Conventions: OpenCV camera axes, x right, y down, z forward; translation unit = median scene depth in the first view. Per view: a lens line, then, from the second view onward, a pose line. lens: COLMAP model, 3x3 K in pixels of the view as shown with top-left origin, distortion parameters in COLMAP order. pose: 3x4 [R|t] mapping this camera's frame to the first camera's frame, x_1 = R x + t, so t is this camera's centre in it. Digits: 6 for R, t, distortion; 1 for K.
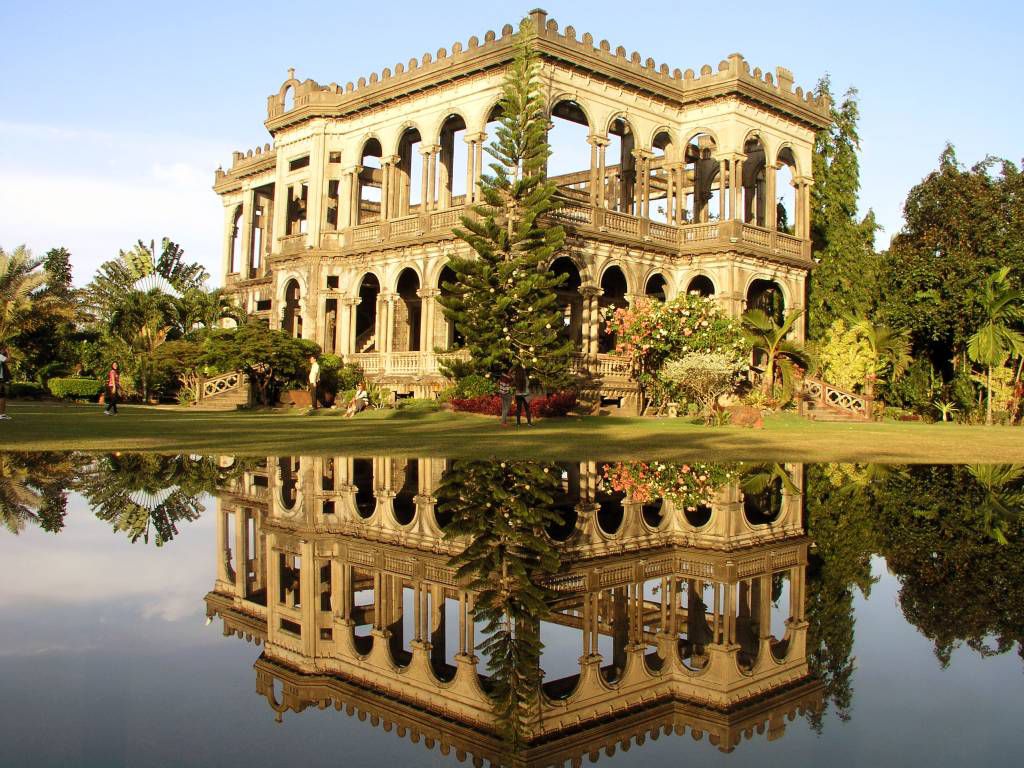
lens RADIAL K [[1018.8, 0, 512.0], [0, 1018.8, 384.0], [0, 0, 1]] dist [-0.225909, 0.002010]
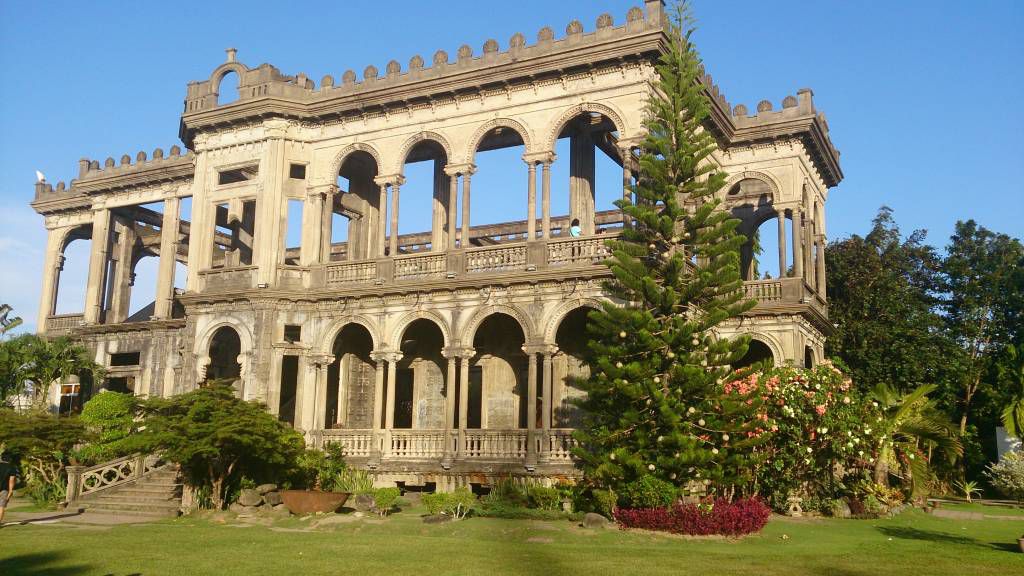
lens RADIAL K [[887.3, 0, 512.0], [0, 887.3, 288.0], [0, 0, 1]] dist [0.019136, -0.001605]
pose [[0.941503, 0.049905, 0.333290, -0.247736], [0.003904, 0.987293, -0.158861, -0.028562], [-0.336983, 0.150870, 0.929344, 0.324045]]
